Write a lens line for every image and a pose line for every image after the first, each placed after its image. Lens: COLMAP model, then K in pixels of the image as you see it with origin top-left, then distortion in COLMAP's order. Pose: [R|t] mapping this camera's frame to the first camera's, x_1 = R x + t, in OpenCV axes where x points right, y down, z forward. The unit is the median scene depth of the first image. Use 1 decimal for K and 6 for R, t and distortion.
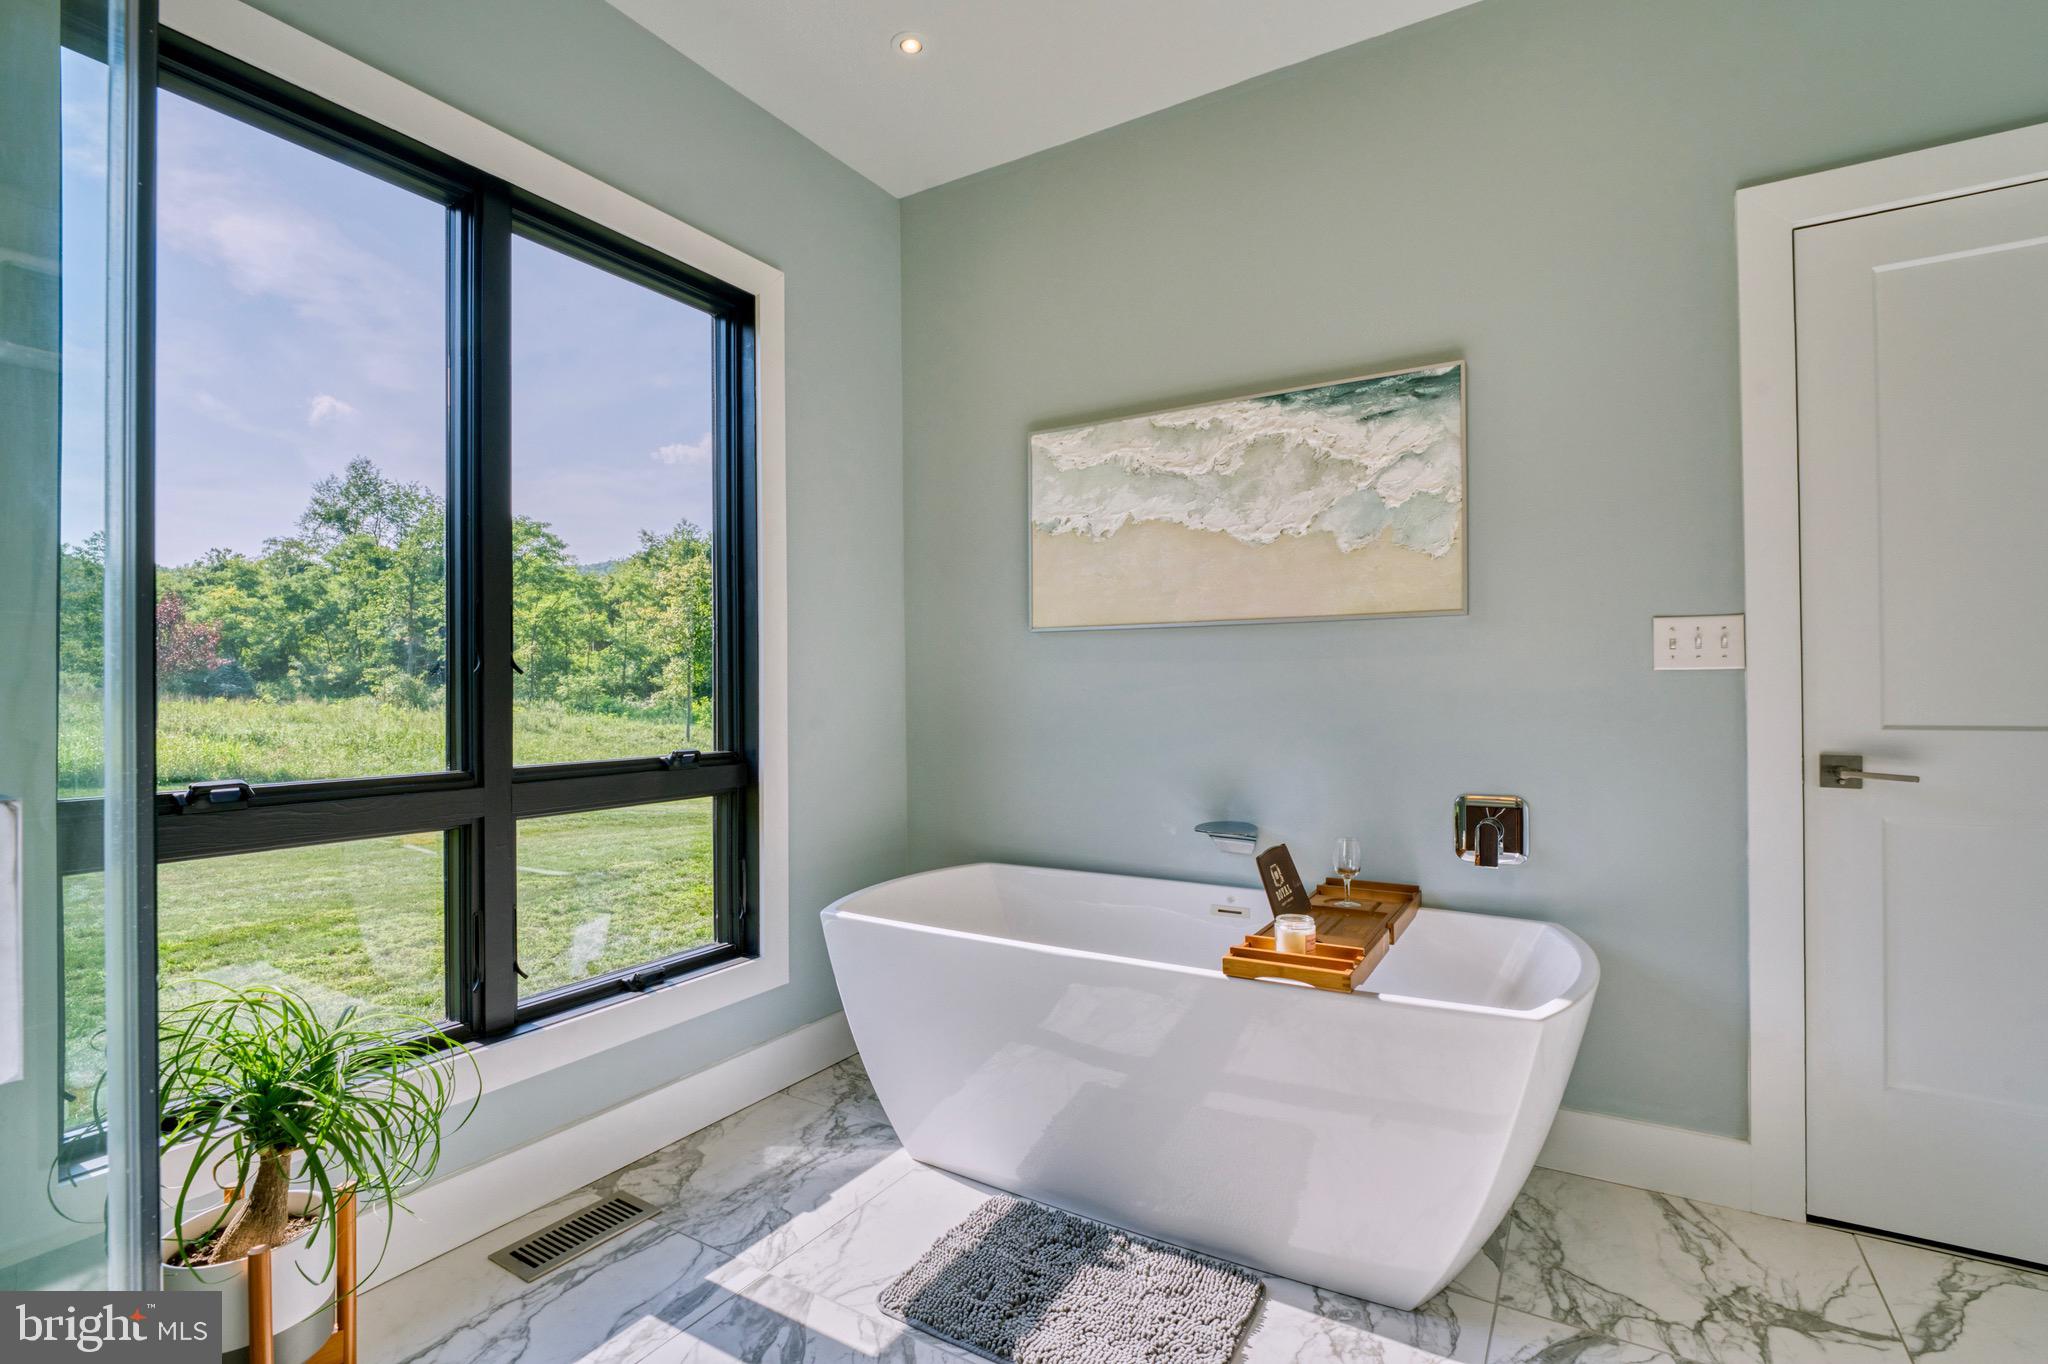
lens RADIAL K [[954.6, 0, 972.8], [0, 954.6, 690.6], [0, 0, 1]] dist [-0.017551, 0.001905]
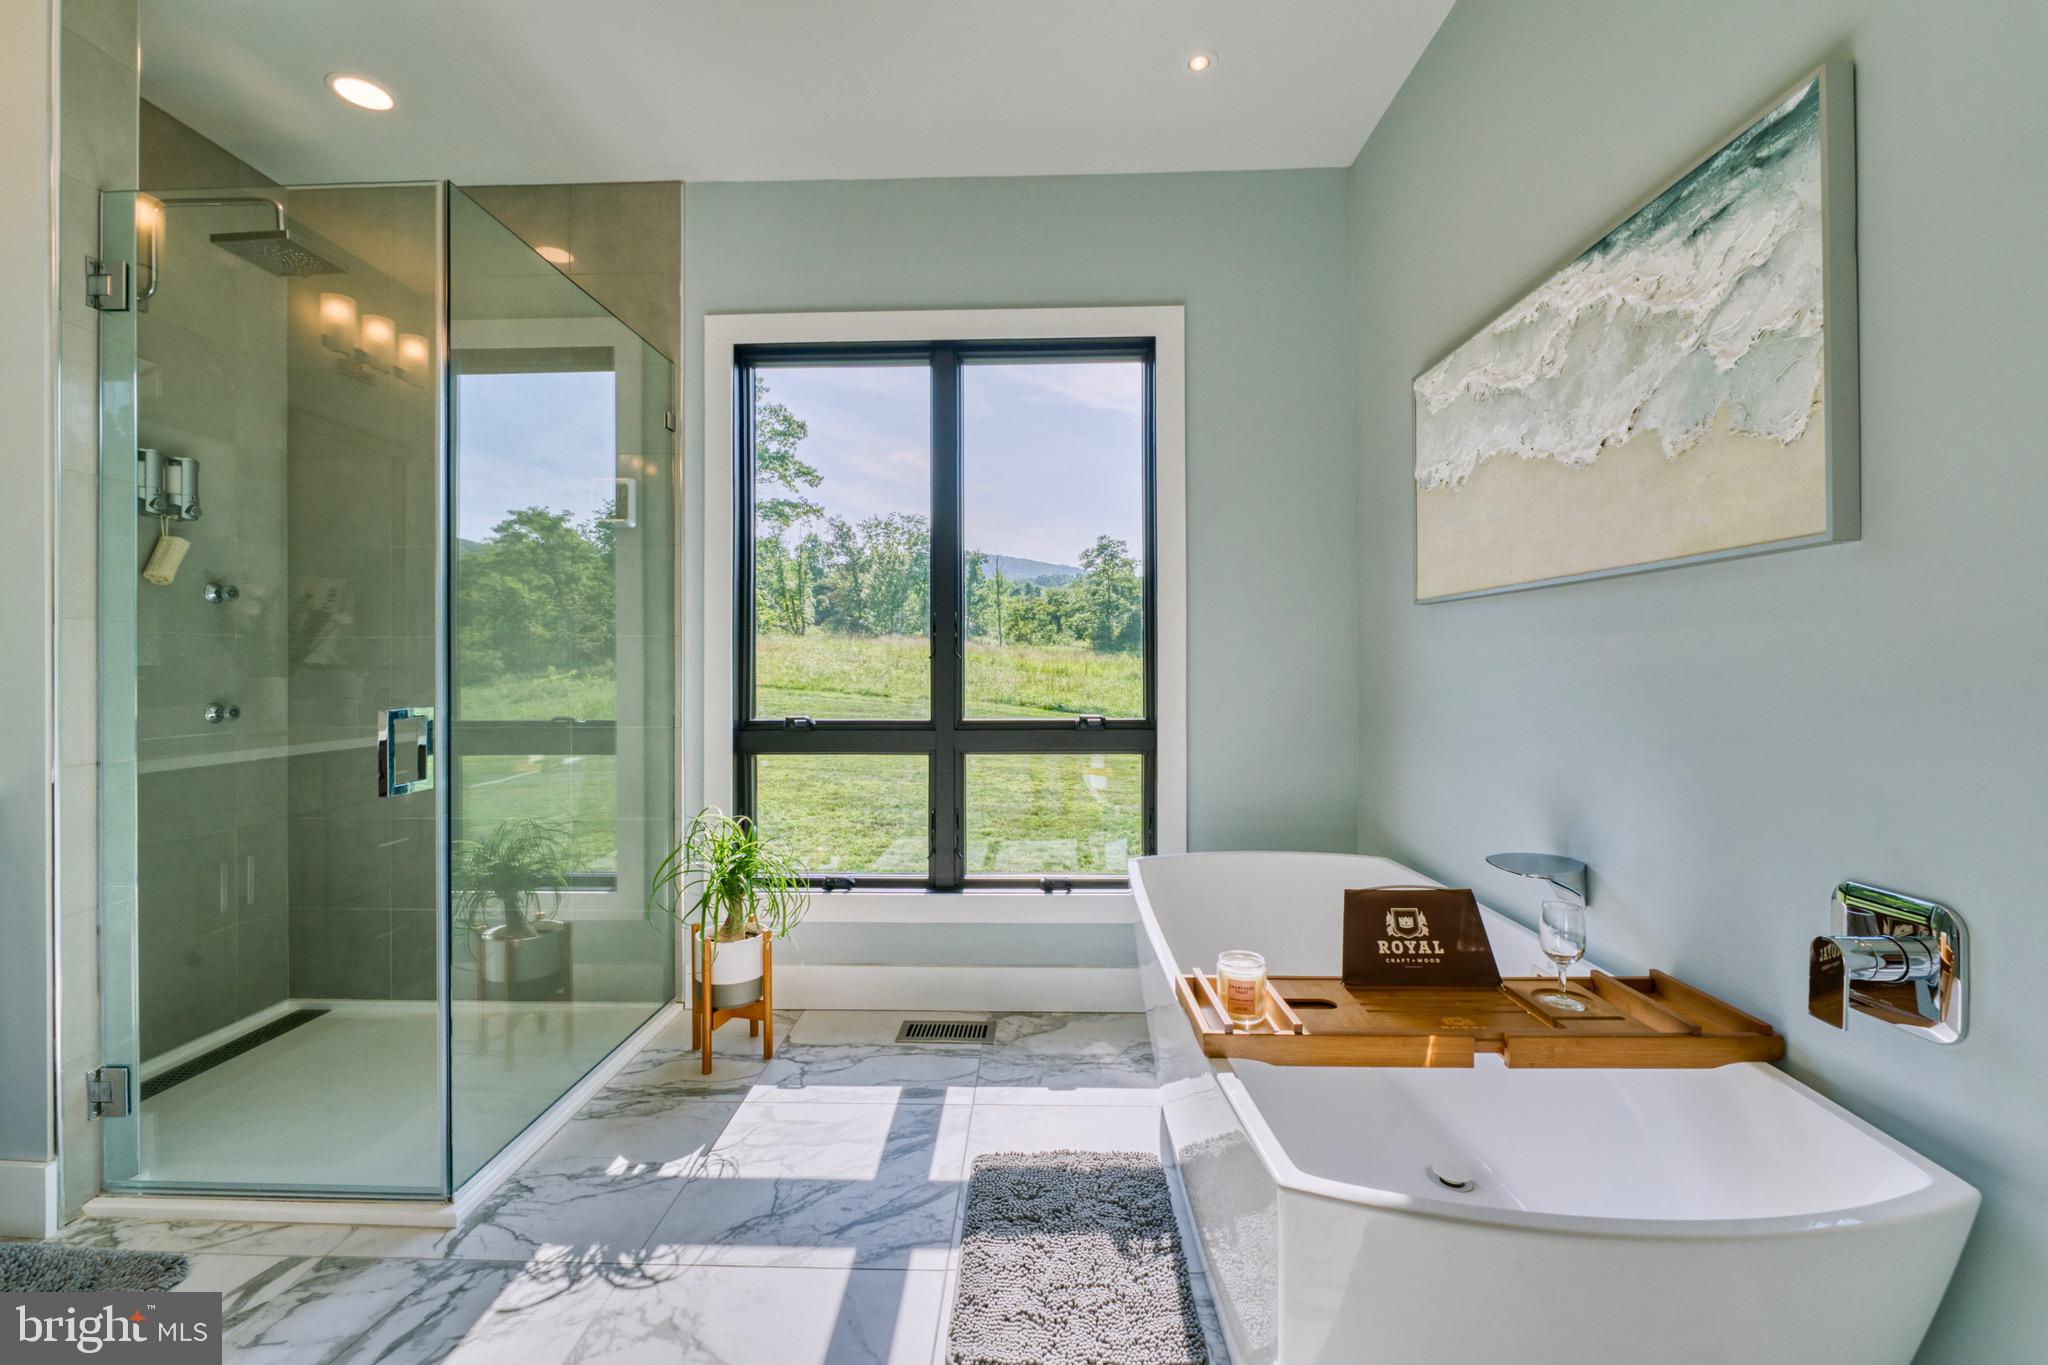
lens RADIAL K [[837.7, 0, 1016.1], [0, 837.7, 669.9], [0, 0, 1]] dist [-0.002236, -0.002027]
pose [[0.520133, 0.011398, -0.854009, 0.649671], [-0.001890, 0.999924, 0.012195, -0.012158], [0.854083, -0.004729, 0.520115, 0.348815]]
